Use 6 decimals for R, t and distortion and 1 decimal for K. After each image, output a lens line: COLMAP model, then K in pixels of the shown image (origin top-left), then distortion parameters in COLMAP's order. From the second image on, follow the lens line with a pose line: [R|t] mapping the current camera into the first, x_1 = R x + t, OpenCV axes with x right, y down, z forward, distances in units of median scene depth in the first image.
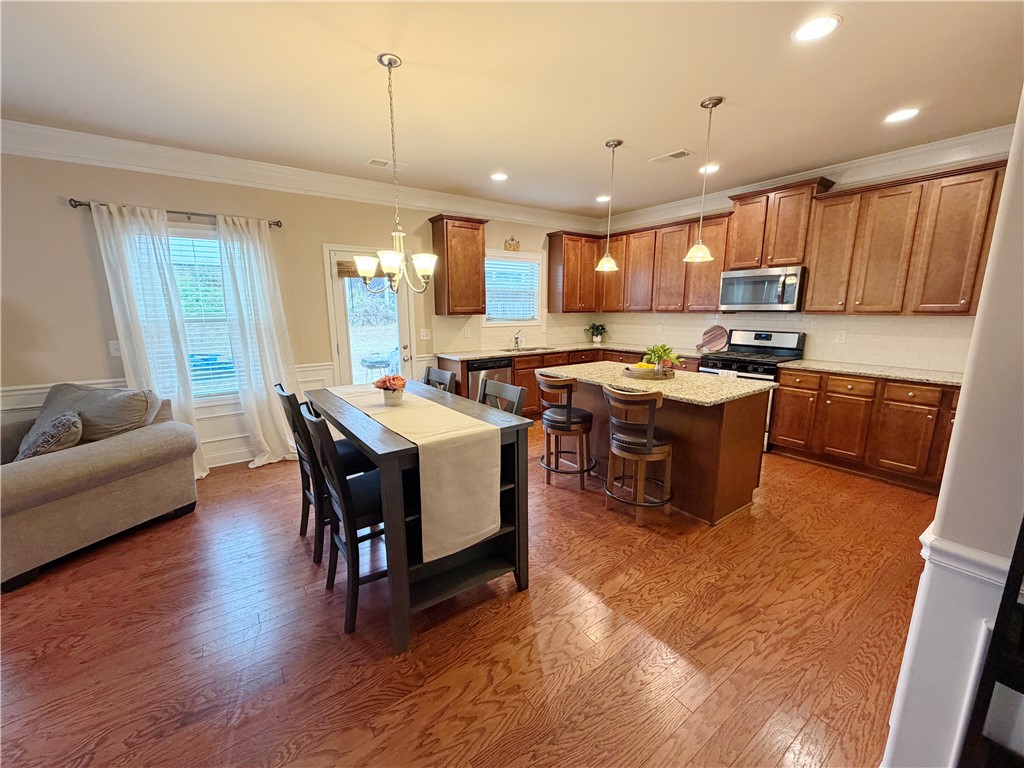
lens RADIAL K [[409.2, 0, 510.4], [0, 409.2, 386.8], [0, 0, 1]] dist [-0.001180, 0.000039]
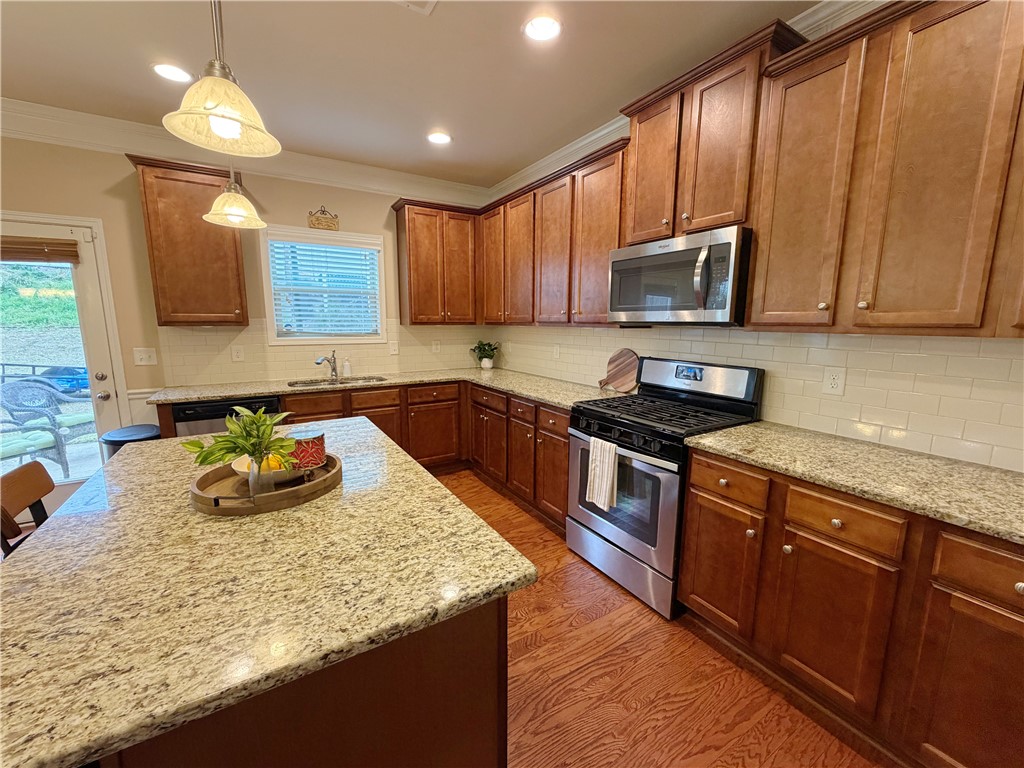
lens RADIAL K [[409.2, 0, 511.8], [0, 409.2, 386.6], [0, 0, 1]] dist [-0.001180, 0.000039]
pose [[0.997501, 0.020425, -0.067628, 0.455140], [-0.022637, 0.999228, -0.032094, -0.088059], [0.066920, 0.033545, 0.997194, 0.492519]]
